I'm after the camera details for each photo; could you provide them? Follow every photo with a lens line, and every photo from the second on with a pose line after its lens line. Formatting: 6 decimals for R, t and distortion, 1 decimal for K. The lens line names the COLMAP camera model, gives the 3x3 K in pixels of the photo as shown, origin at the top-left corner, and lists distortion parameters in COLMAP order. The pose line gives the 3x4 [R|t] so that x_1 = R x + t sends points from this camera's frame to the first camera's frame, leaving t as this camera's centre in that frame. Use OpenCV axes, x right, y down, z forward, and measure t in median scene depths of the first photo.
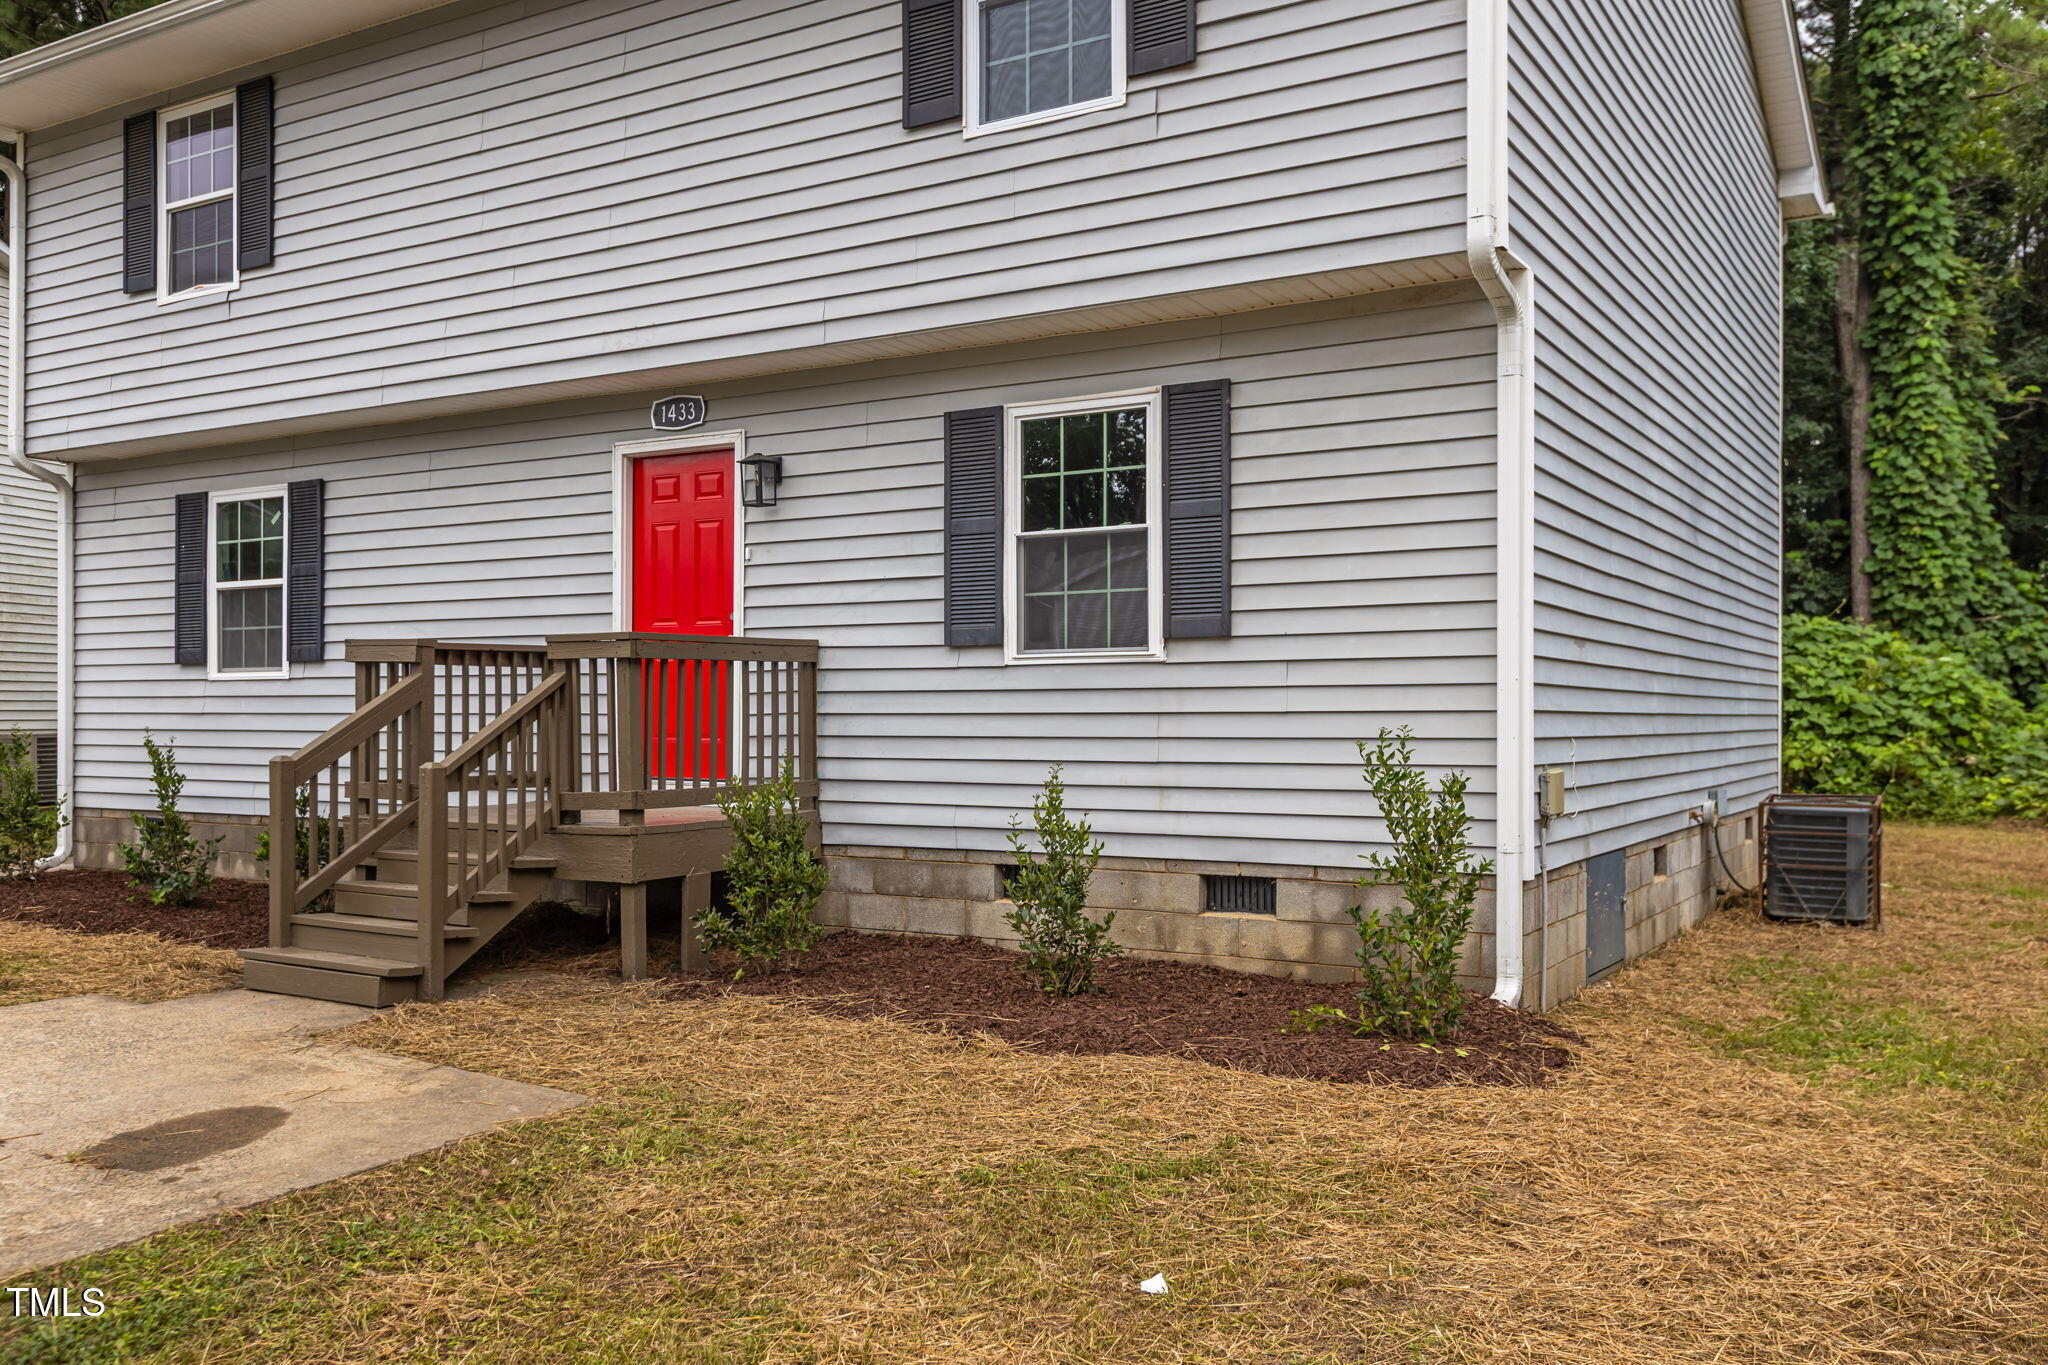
lens RADIAL K [[1715.5, 0, 1030.6], [0, 1715.5, 722.4], [0, 0, 1]] dist [0.006145, -0.009756]
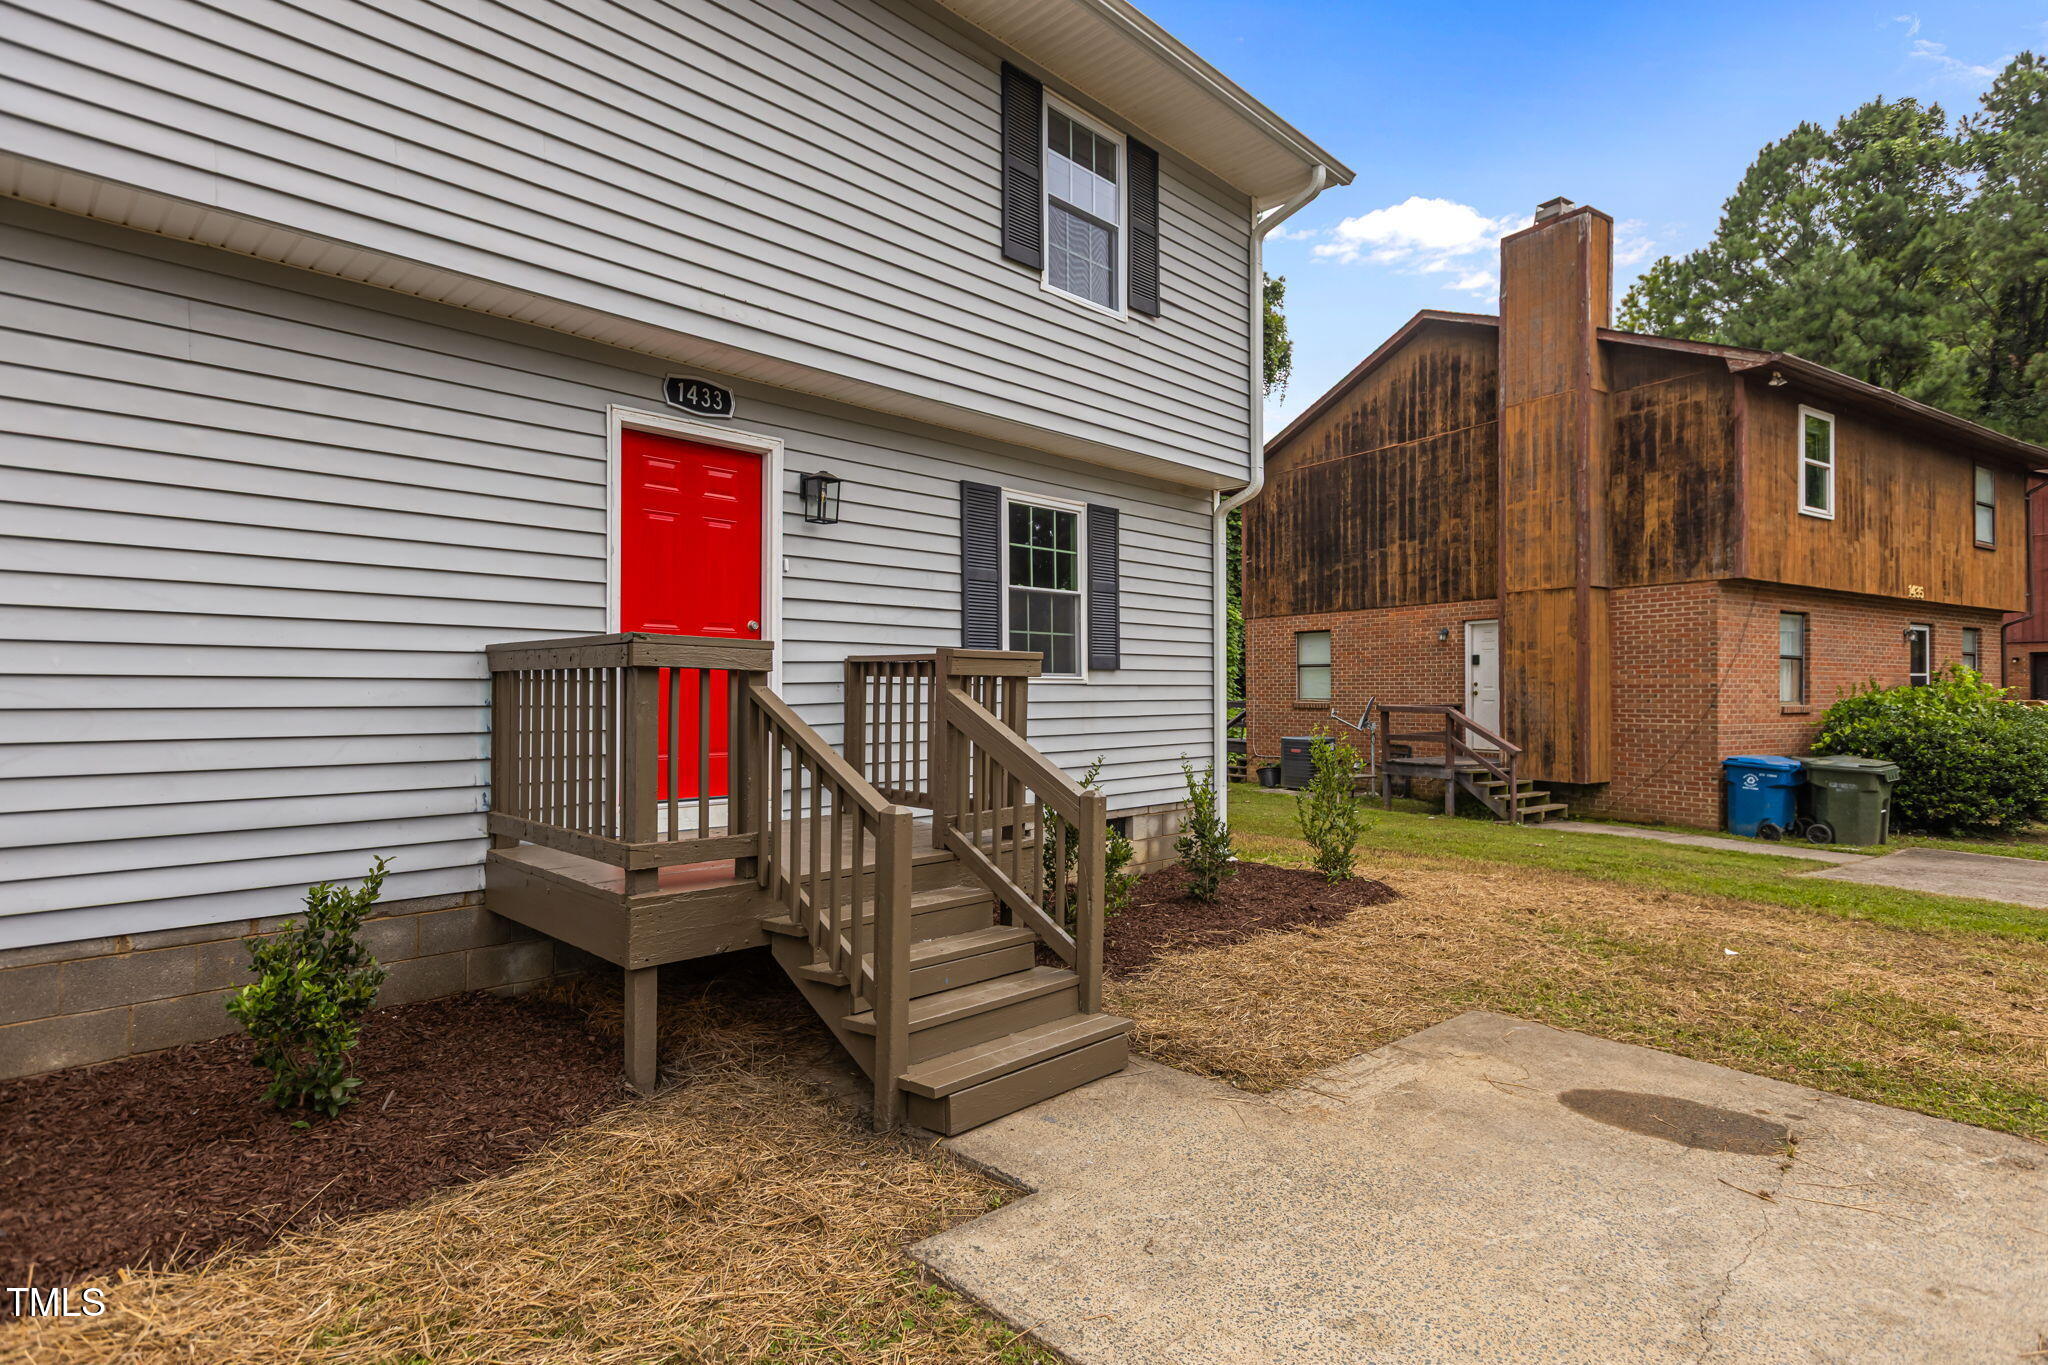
lens RADIAL K [[1050.3, 0, 1033.1], [0, 1050.3, 683.1], [0, 0, 1]] dist [-0.000354, -0.000433]
pose [[0.226388, 0.009493, 0.973991, -0.780638], [0.002716, 0.999942, -0.010377, -0.024559], [-0.974033, 0.004995, 0.226350, 0.775248]]
